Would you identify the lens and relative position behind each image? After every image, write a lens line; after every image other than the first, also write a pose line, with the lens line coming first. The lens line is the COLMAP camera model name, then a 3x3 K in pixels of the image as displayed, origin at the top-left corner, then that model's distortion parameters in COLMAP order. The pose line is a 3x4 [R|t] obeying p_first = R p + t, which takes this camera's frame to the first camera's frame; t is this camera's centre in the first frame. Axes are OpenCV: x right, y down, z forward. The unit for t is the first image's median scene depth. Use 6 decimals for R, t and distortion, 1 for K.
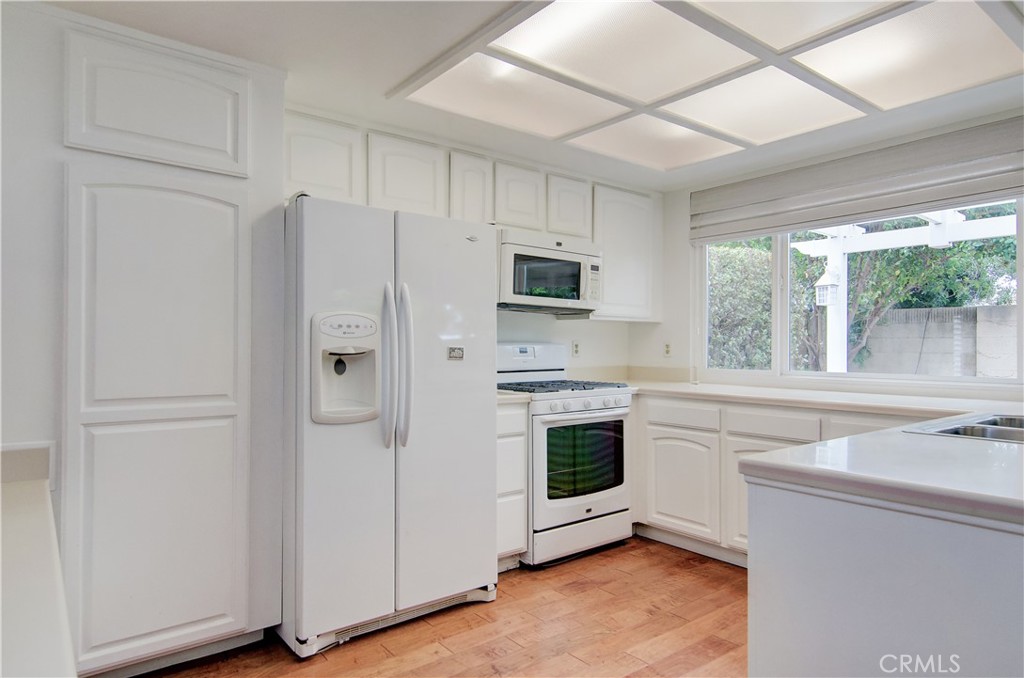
lens RADIAL K [[613.1, 0, 511.5], [0, 613.1, 344.5], [0, 0, 1]] dist [0.032752, 0.000301]
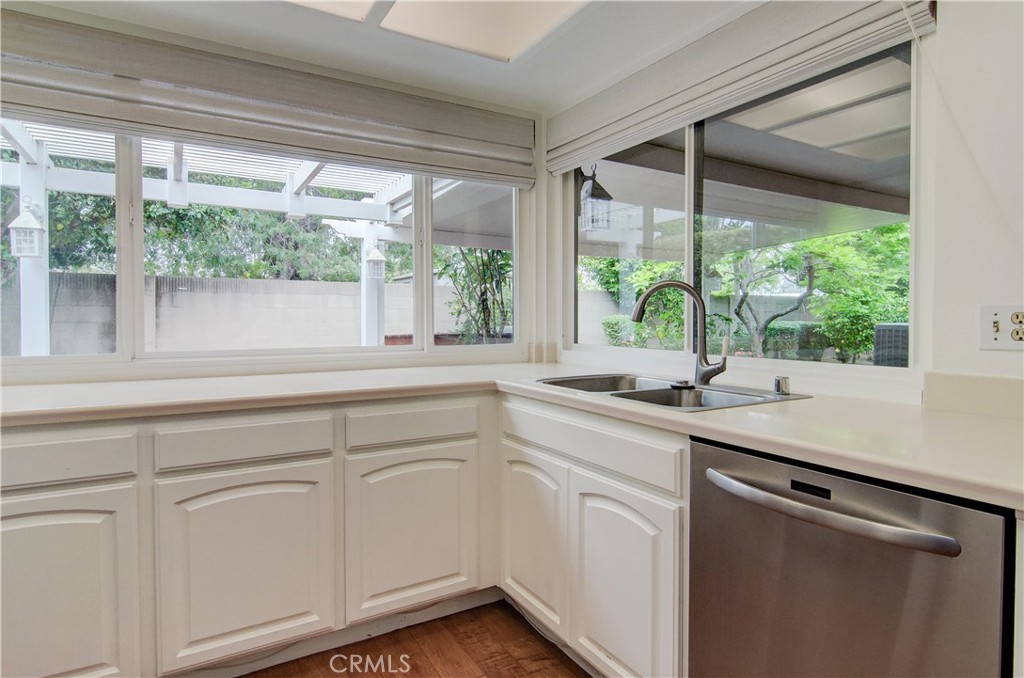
lens RADIAL K [[537.8, 0, 514.9], [0, 537.8, 327.3], [0, 0, 1]] dist [-0.000760, -0.001153]
pose [[0.087171, -0.022401, 0.995941, -0.089190], [-0.003309, 0.999735, 0.022776, 0.002741], [-0.996188, -0.005281, 0.087074, 0.641527]]
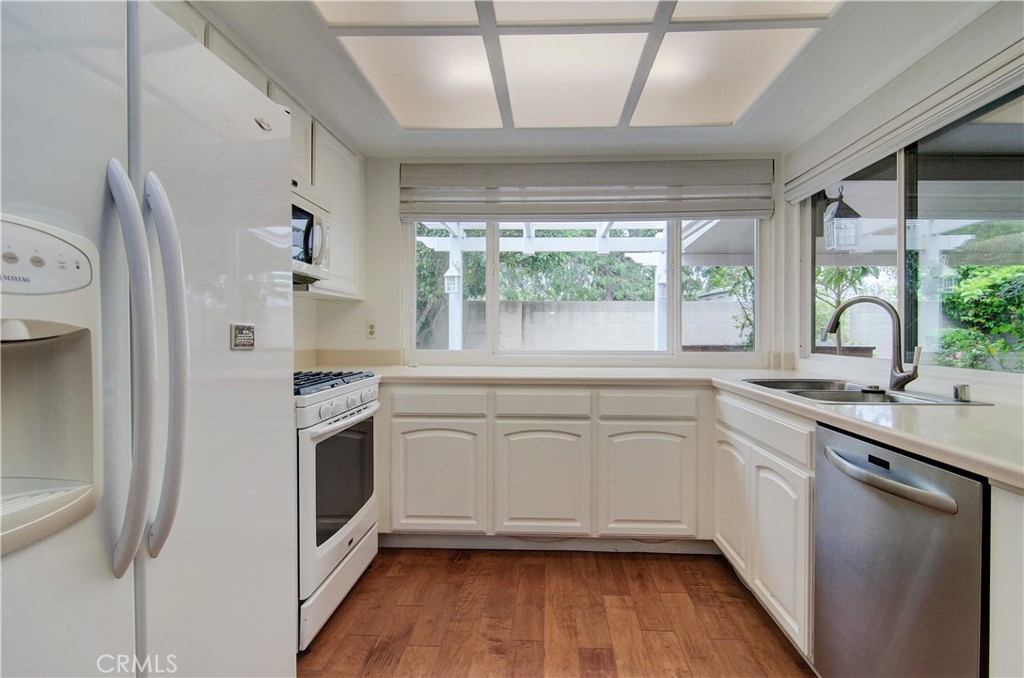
lens RADIAL K [[498.2, 0, 513.9], [0, 498.2, 332.7], [0, 0, 1]] dist [0.003402, -0.000117]
pose [[0.656149, -0.004734, 0.754617, -0.216263], [-0.003410, 0.999952, 0.009238, 0.005057], [-0.754624, -0.008635, 0.656101, 0.465958]]
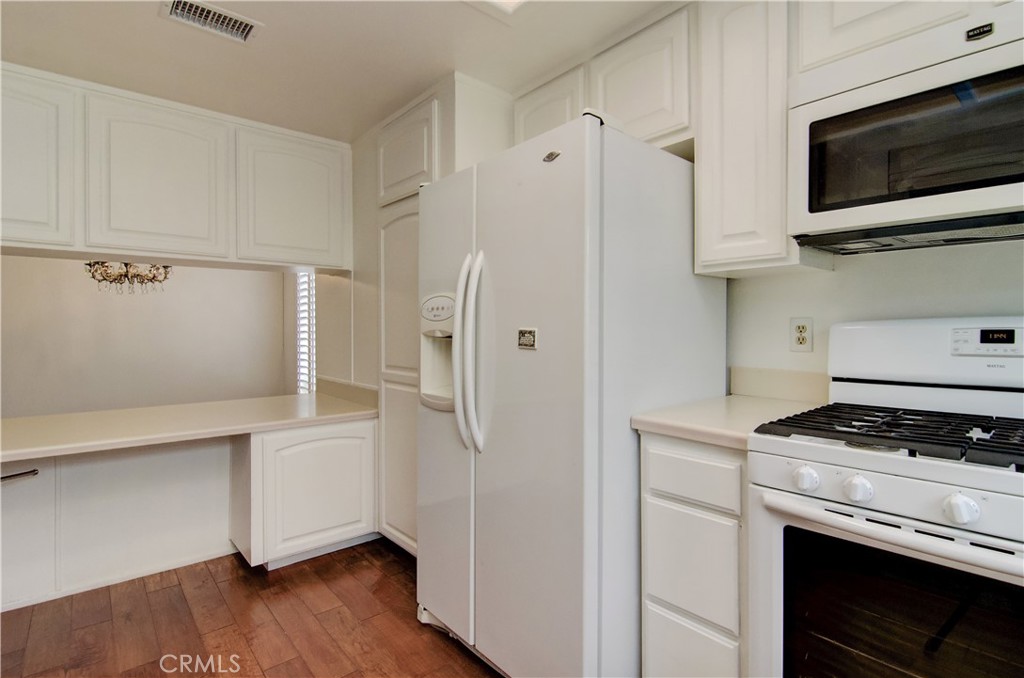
lens RADIAL K [[500.5, 0, 512.0], [0, 500.5, 339.0], [0, 0, 1]] dist [-0.000961, -0.001499]
pose [[0.054378, 0.008338, -0.998486, 0.384555], [0.001581, 0.999963, 0.008437, 0.008057], [0.998519, -0.002038, 0.054363, 0.801170]]
